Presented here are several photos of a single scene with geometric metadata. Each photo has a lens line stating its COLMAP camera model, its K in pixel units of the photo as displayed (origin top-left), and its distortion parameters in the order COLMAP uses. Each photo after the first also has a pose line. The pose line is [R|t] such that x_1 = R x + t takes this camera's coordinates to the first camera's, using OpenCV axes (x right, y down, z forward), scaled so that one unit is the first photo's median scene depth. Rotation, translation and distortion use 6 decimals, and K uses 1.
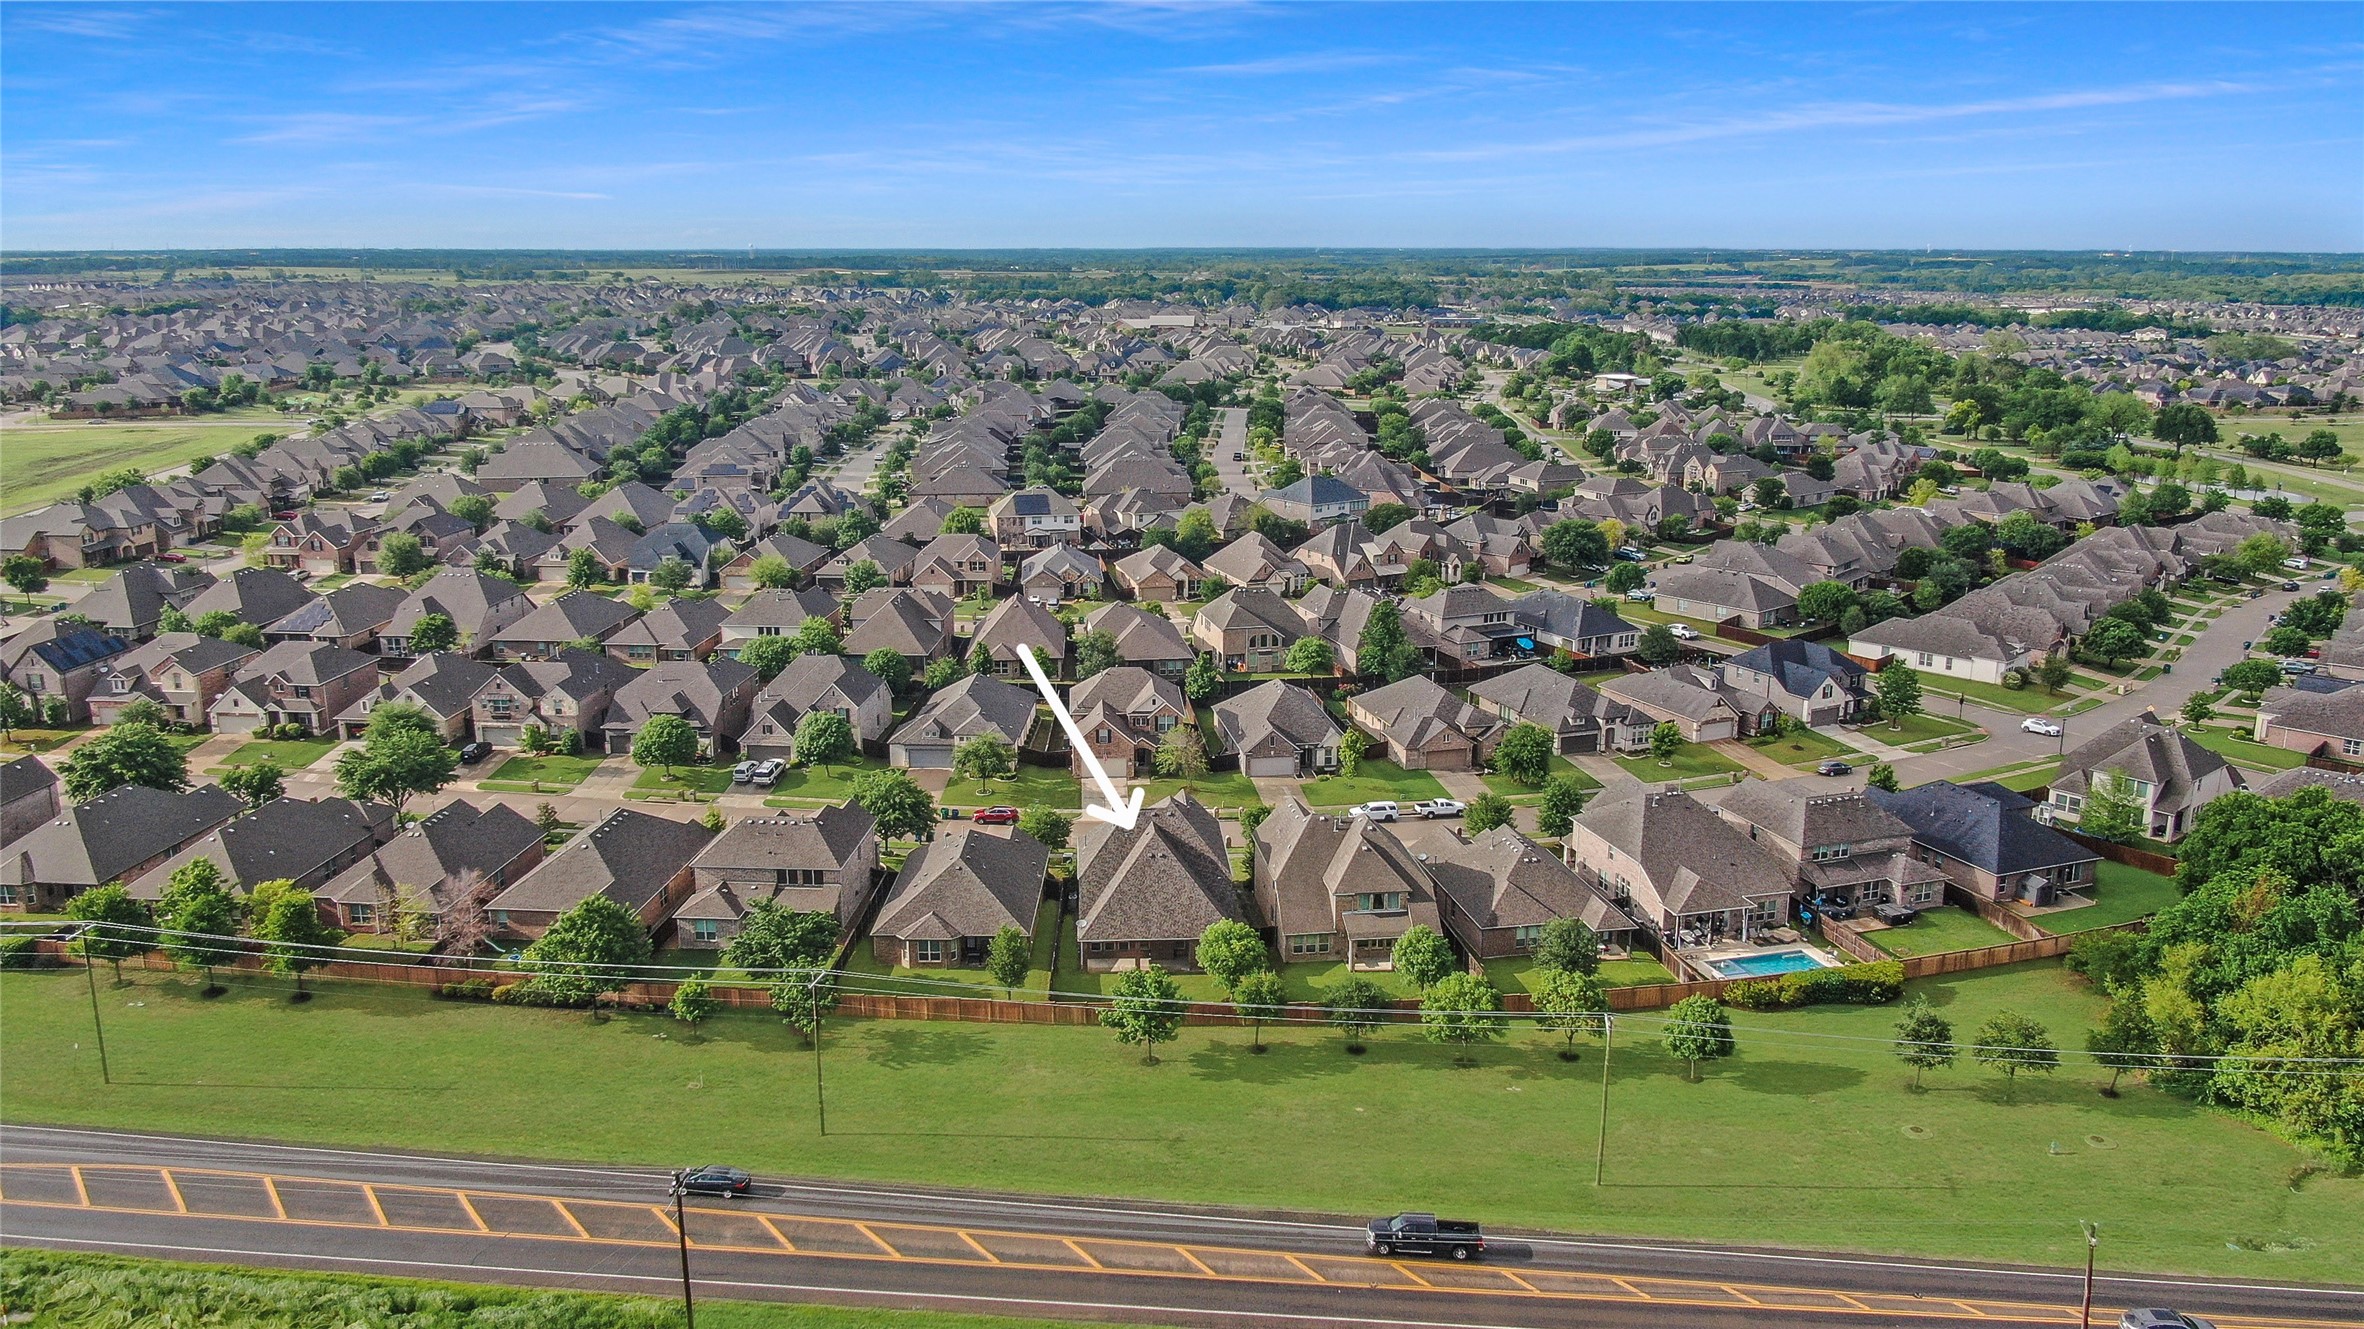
lens RADIAL K [[1710.3, 0, 1189.7], [0, 1710.3, 665.5], [0, 0, 1]] dist [-0.013639, -0.000329]
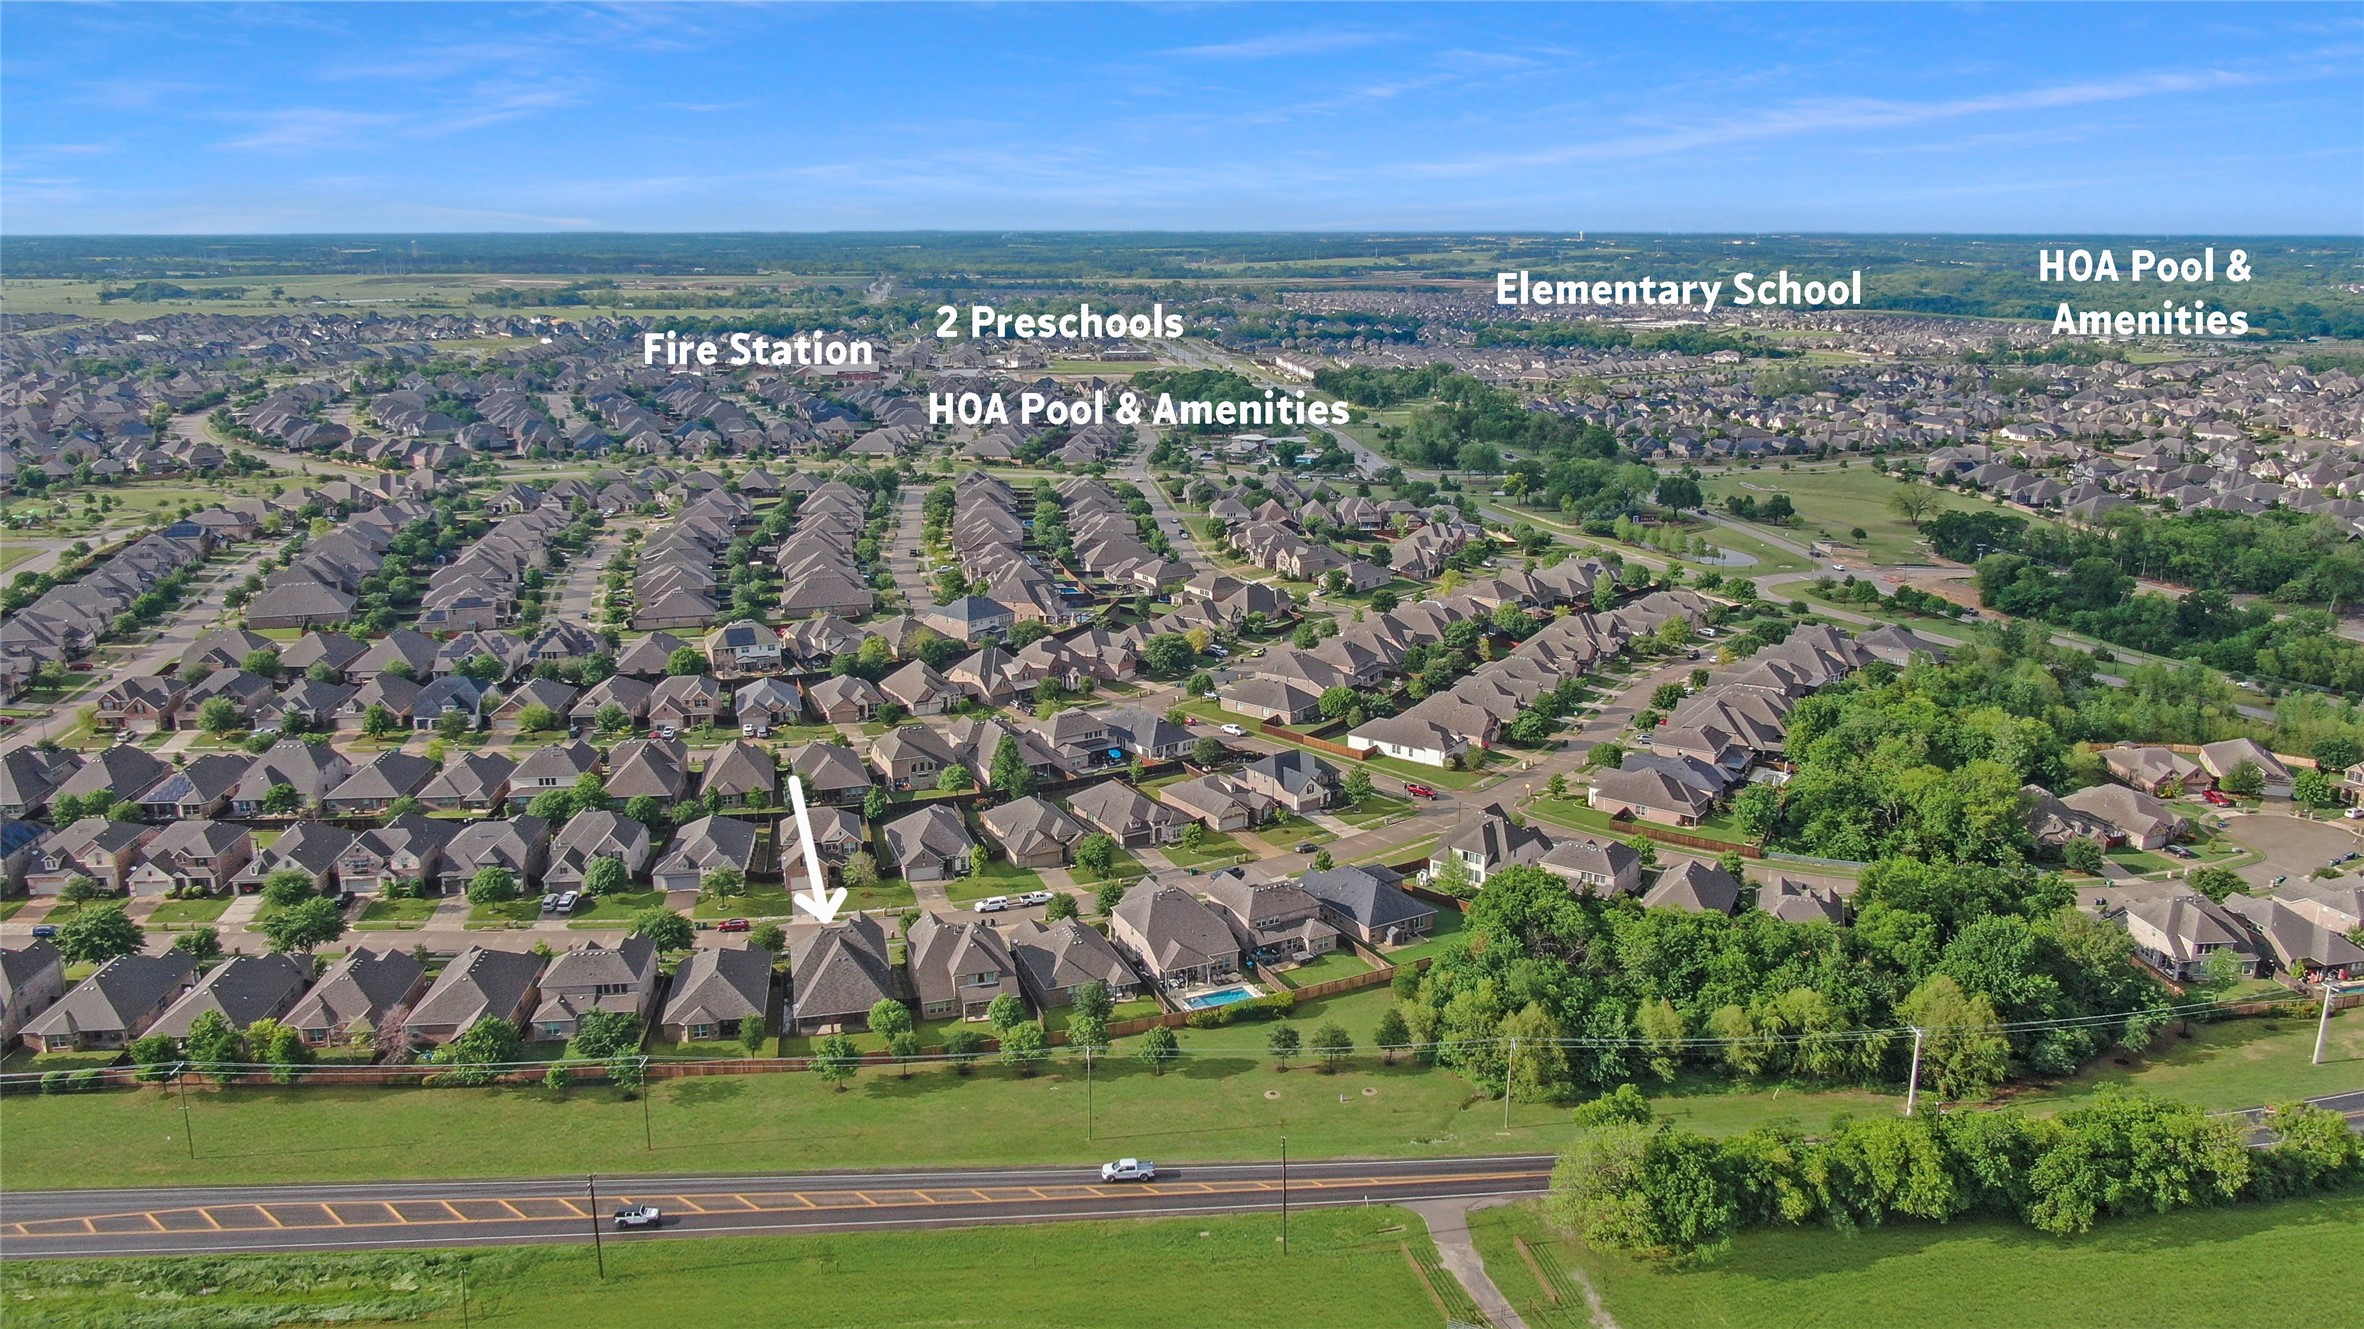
lens RADIAL K [[1699.6, 0, 1182.0], [0, 1699.6, 664.5], [0, 0, 1]] dist [-0.012444, 0.004362]
pose [[0.985245, -0.043786, 0.165453, 0.031783], [0.042046, 0.999018, 0.014004, -0.127211], [-0.165904, -0.006841, 0.986118, -0.455637]]
